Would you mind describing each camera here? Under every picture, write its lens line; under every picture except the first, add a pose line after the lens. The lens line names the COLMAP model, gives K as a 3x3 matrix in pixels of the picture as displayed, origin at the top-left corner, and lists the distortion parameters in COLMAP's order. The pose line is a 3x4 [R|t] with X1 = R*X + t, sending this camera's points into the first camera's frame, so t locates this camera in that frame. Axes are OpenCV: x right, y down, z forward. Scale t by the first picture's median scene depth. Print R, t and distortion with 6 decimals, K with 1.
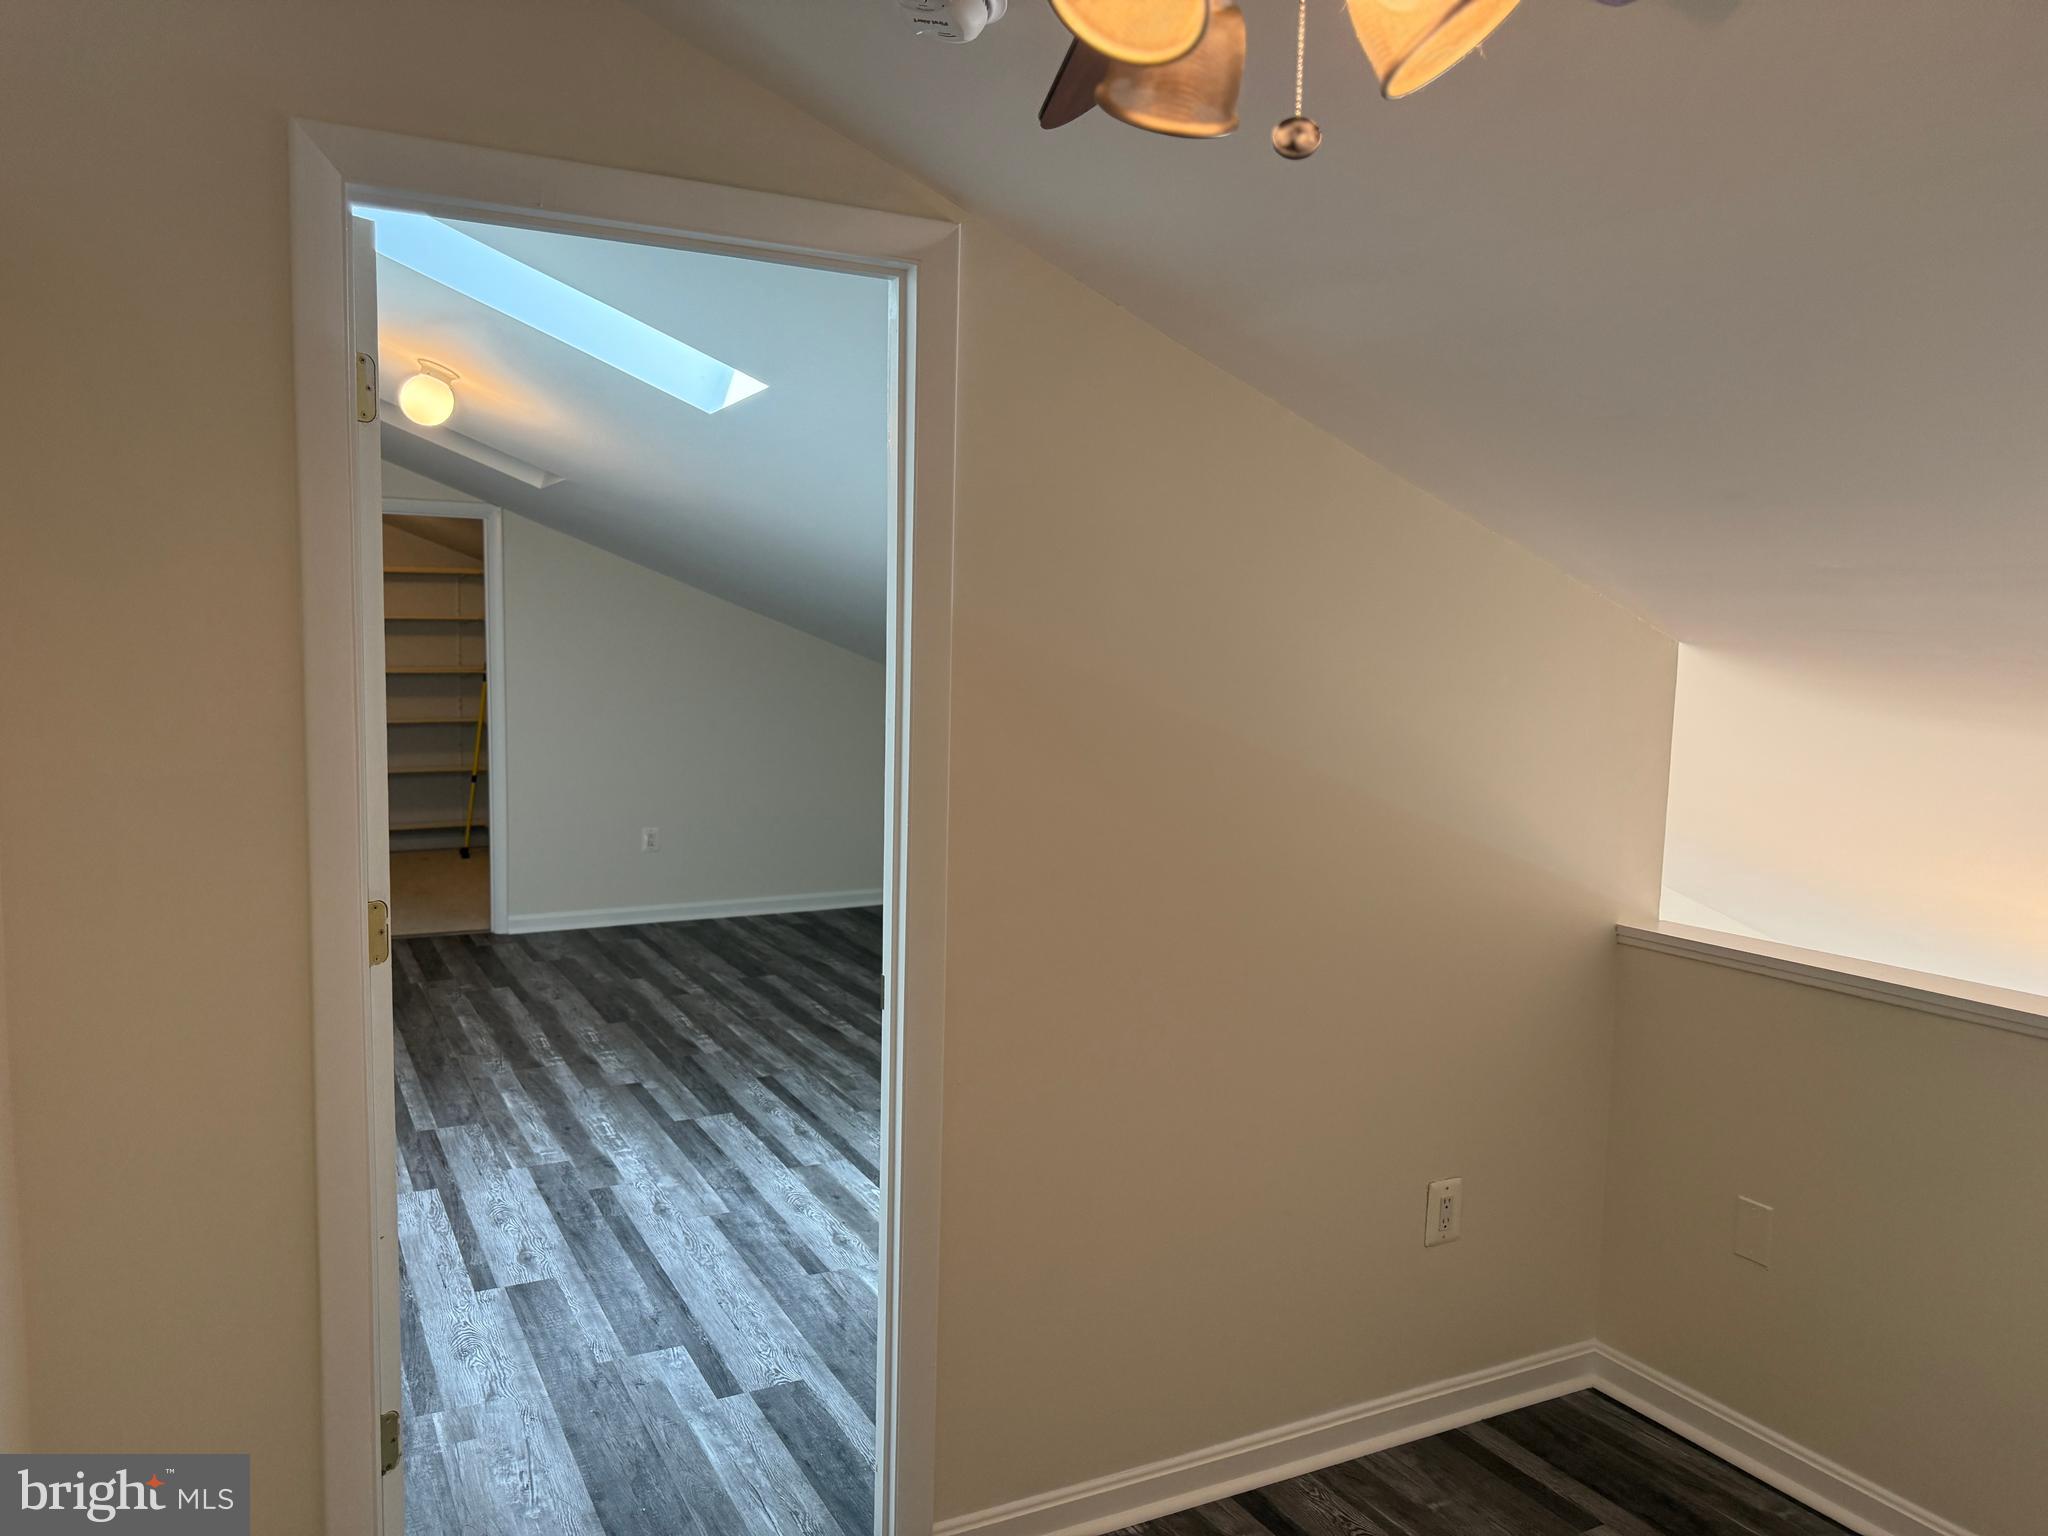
lens RADIAL K [[1451.7, 0, 1027.0], [0, 1451.7, 763.4], [0, 0, 1]] dist [0.013695, -0.054204]
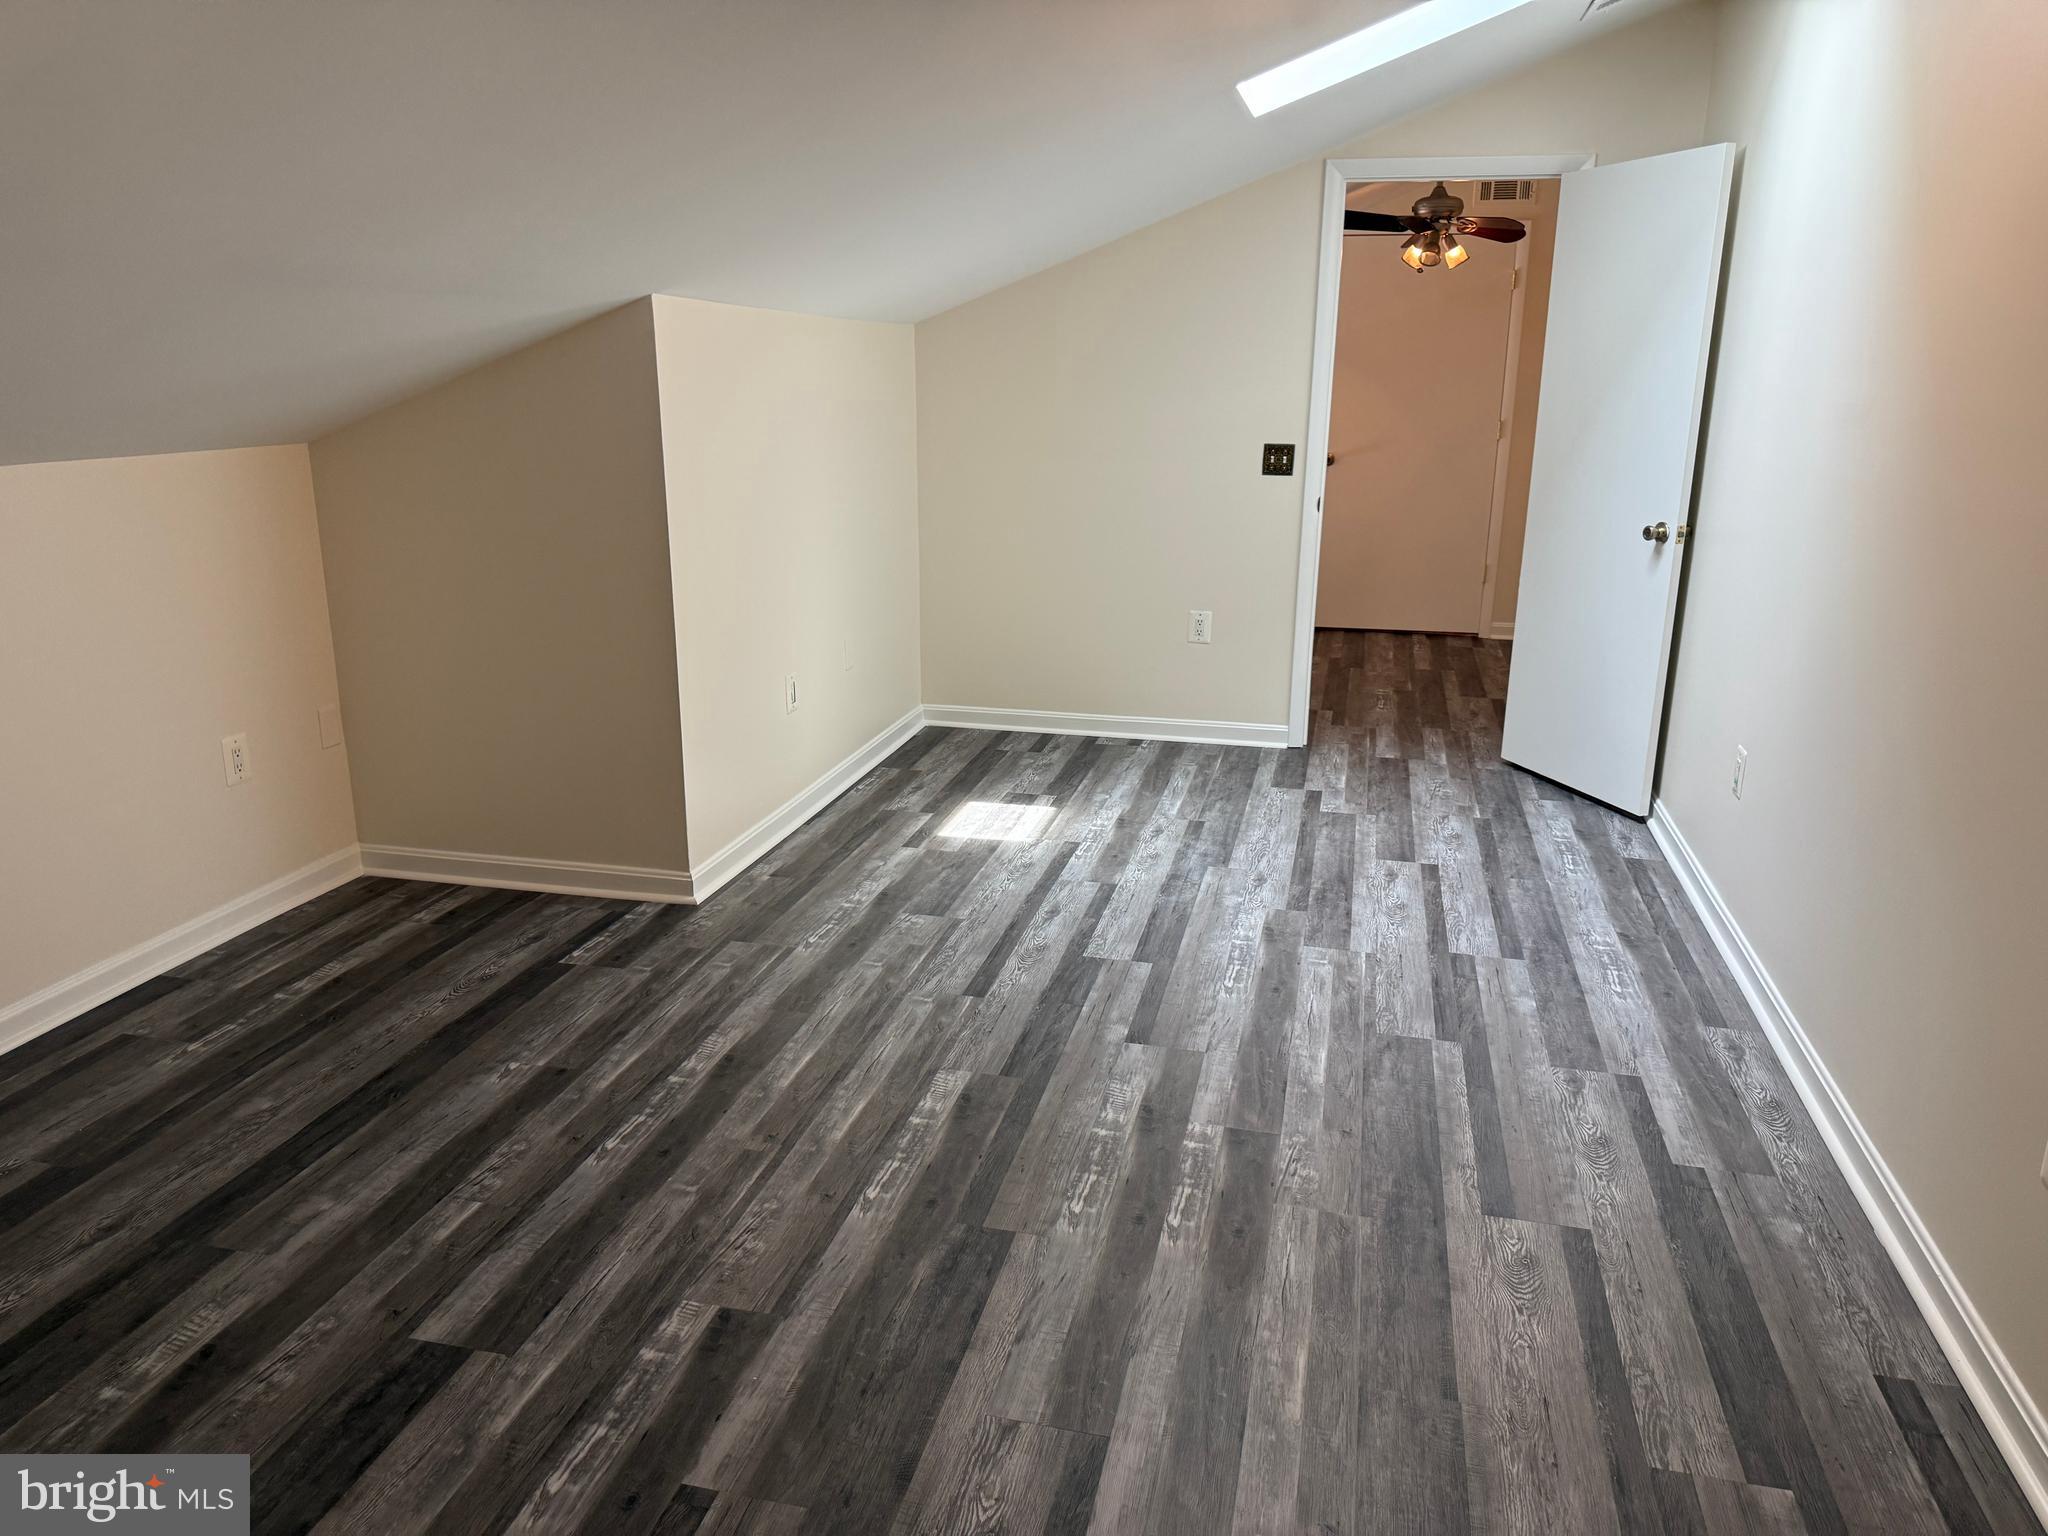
lens RADIAL K [[1451.7, 0, 1024.0], [0, 1451.7, 770.3], [0, 0, 1]] dist [0.013695, -0.054204]
pose [[-0.745959, -0.184991, 0.639785, -0.749746], [0.061654, 0.937341, 0.342914, -0.143728], [-0.663132, 0.295245, -0.687812, 1.725288]]
